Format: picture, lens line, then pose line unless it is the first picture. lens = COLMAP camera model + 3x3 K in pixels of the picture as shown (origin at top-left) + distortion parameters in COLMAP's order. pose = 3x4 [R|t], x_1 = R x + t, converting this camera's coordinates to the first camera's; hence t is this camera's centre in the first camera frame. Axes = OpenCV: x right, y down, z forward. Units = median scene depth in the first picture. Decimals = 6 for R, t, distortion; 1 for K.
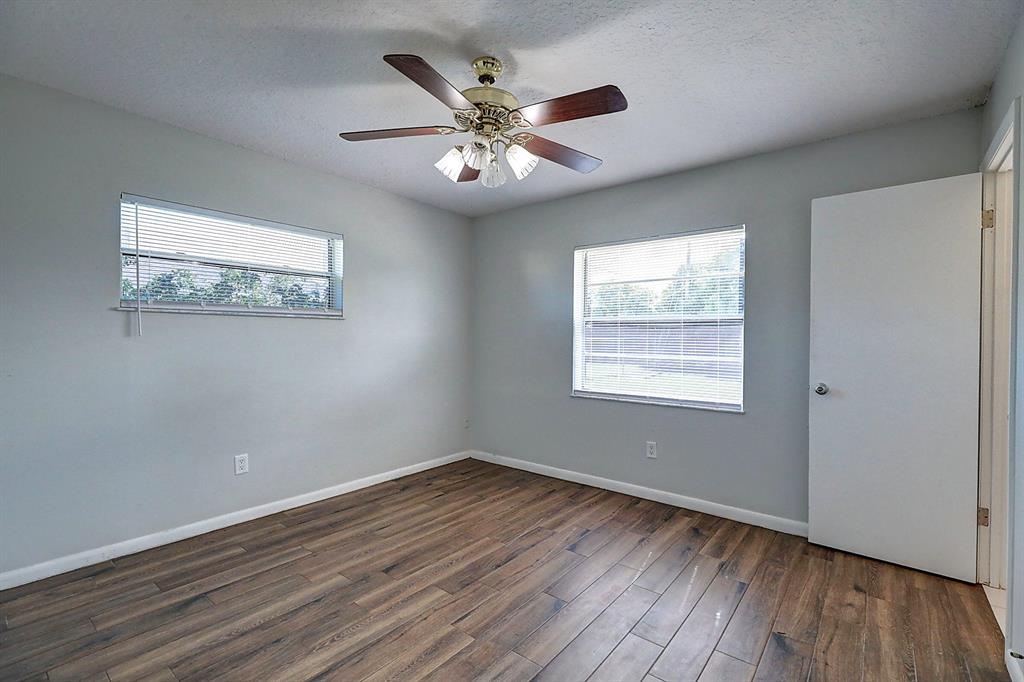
lens RADIAL K [[457.6, 0, 516.0], [0, 457.6, 339.5], [0, 0, 1]] dist [-0.000597, -0.000353]
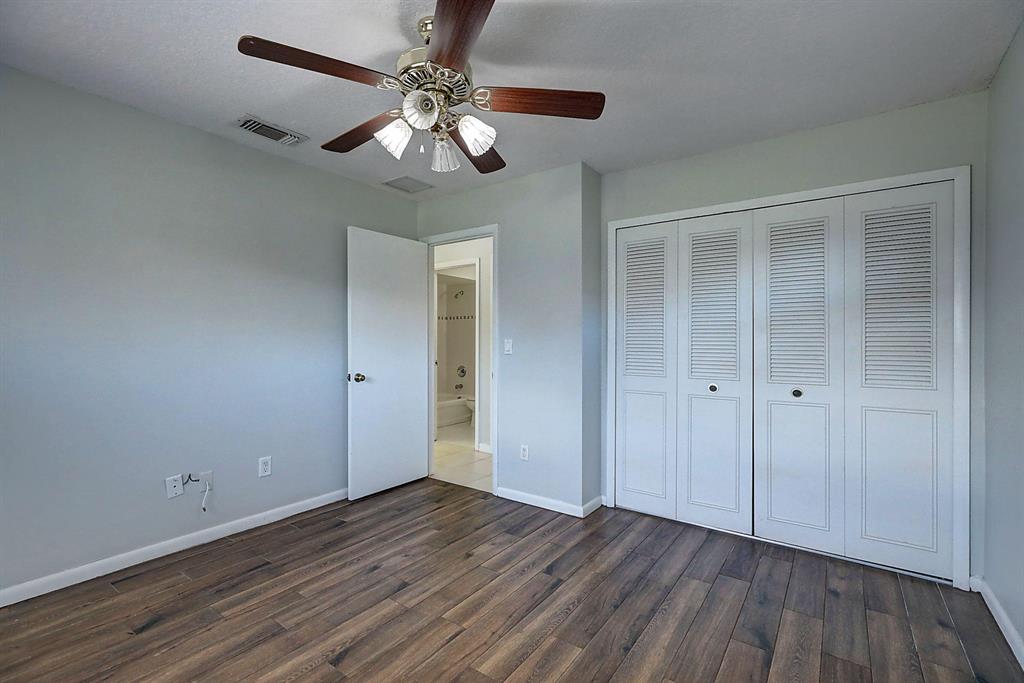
lens RADIAL K [[457.6, 0, 516.0], [0, 457.6, 340.0], [0, 0, 1]] dist [-0.000597, -0.000353]
pose [[-0.998165, -0.011789, -0.059387, -0.187678], [-0.011983, 0.999924, 0.002923, -0.007235], [0.059348, 0.003629, -0.998231, 2.027388]]
